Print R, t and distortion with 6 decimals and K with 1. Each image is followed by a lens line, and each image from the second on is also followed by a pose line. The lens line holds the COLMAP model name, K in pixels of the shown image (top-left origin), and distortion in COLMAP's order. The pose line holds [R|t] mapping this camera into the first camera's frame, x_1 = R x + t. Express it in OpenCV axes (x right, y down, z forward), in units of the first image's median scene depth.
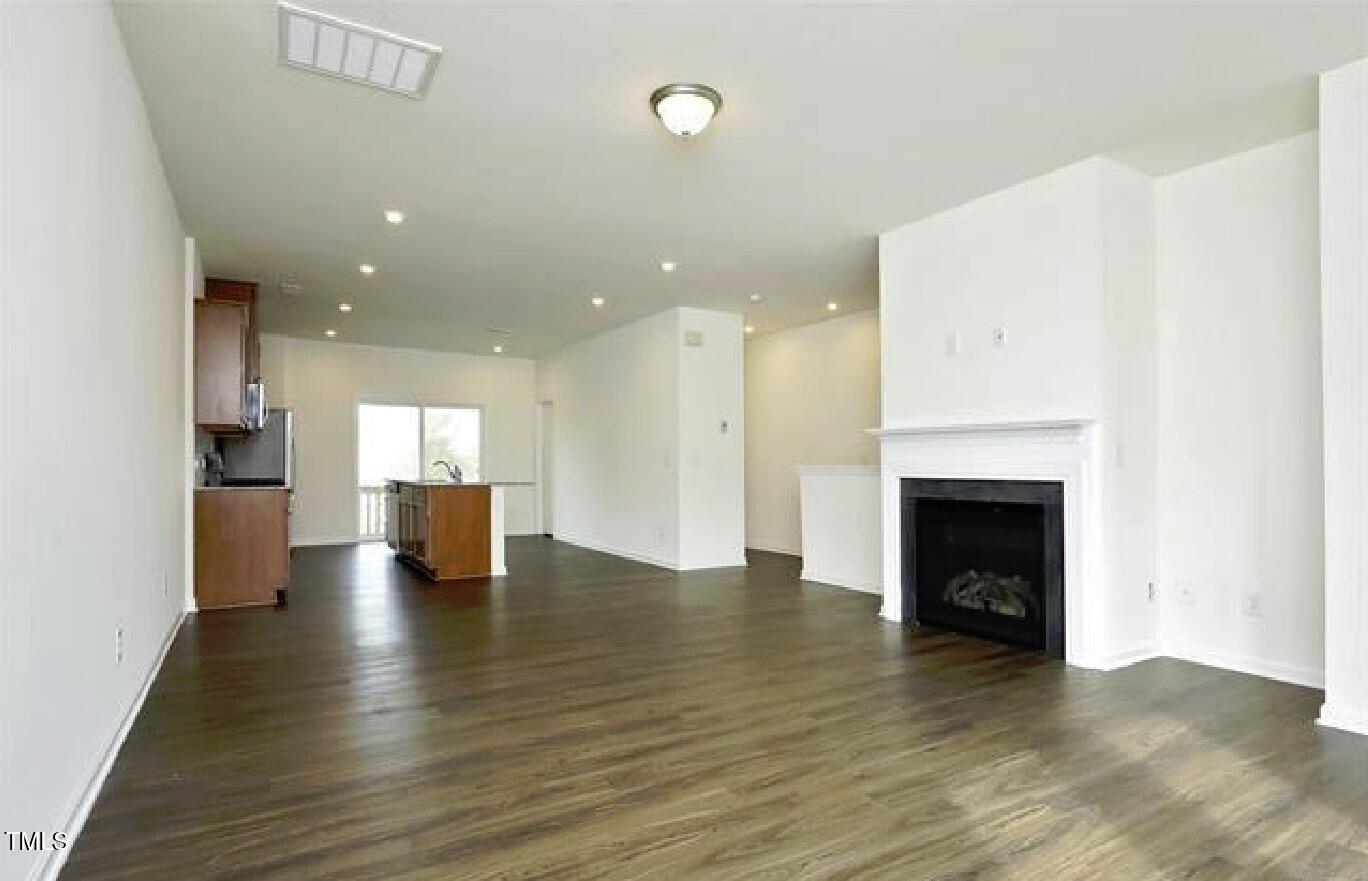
lens RADIAL K [[711.3, 0, 683.8], [0, 711.3, 445.9], [0, 0, 1]] dist [0.000760, 0.000816]
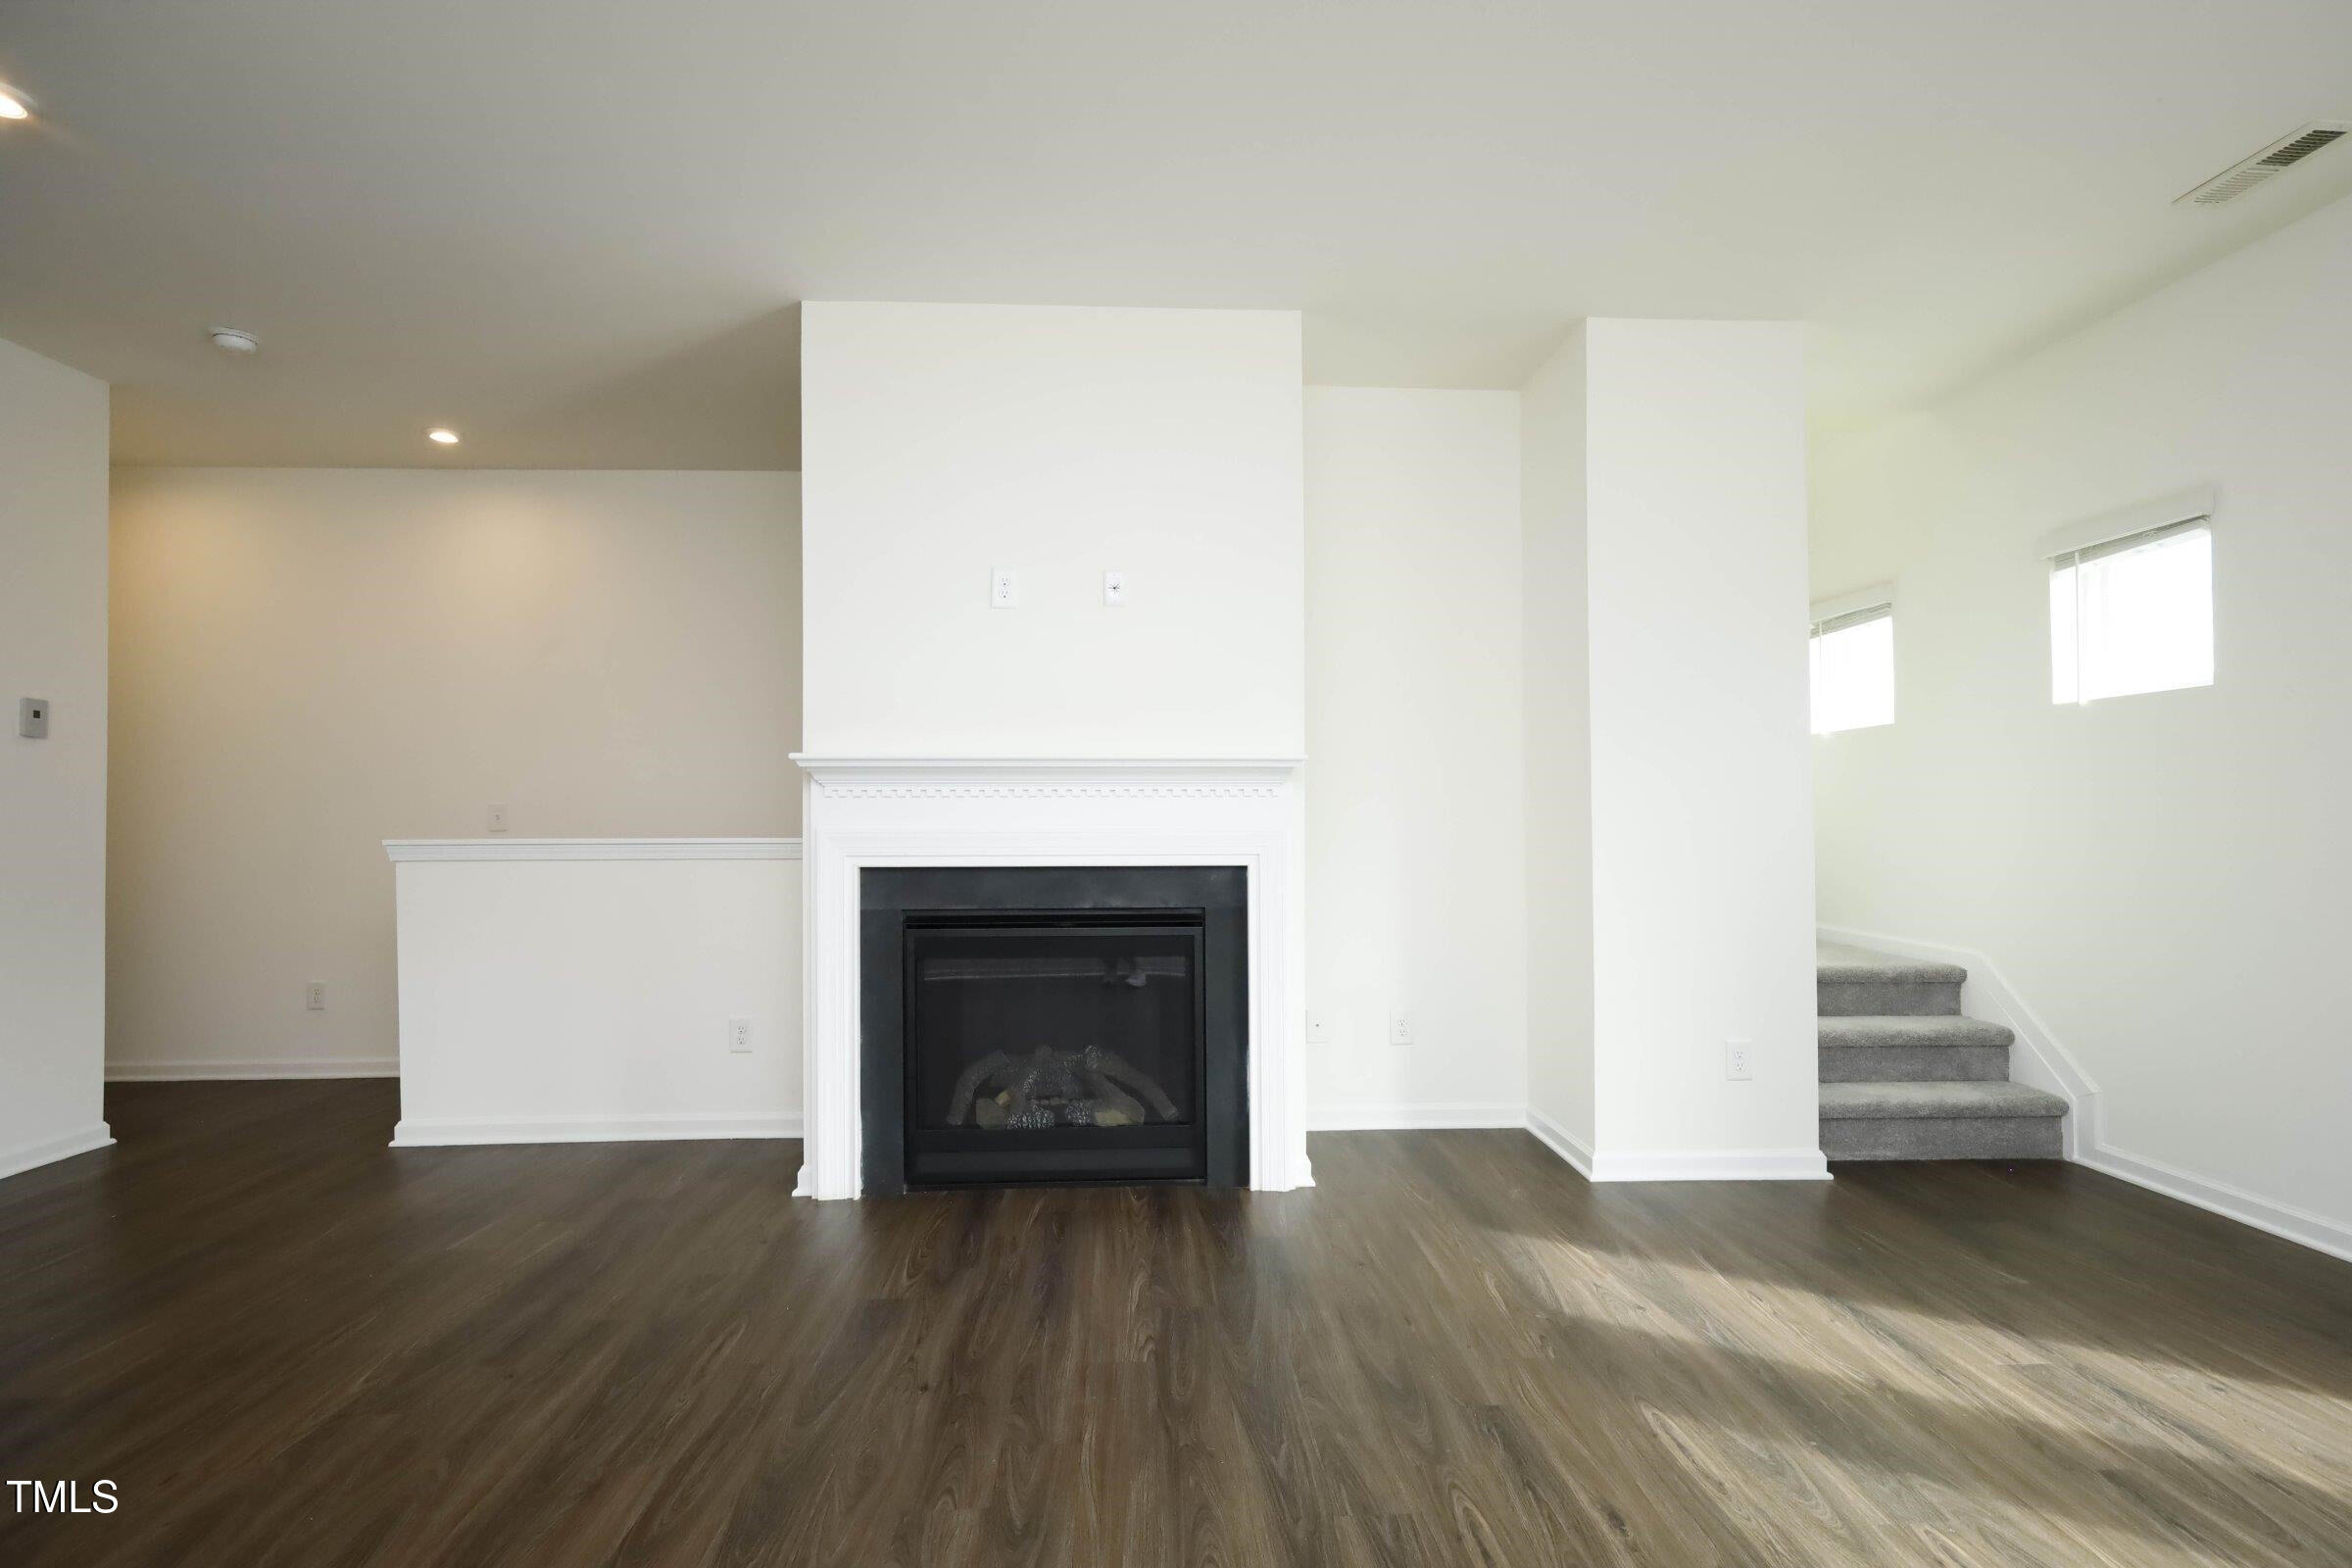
lens RADIAL K [[1085.5, 0, 1176.9], [0, 1085.5, 792.7], [0, 0, 1]] dist [0.004630, -0.000188]
pose [[0.471838, 0.021040, 0.881434, -0.215256], [-0.019743, 0.999717, -0.013295, 0.003658], [-0.881464, -0.011129, 0.472120, 0.556810]]
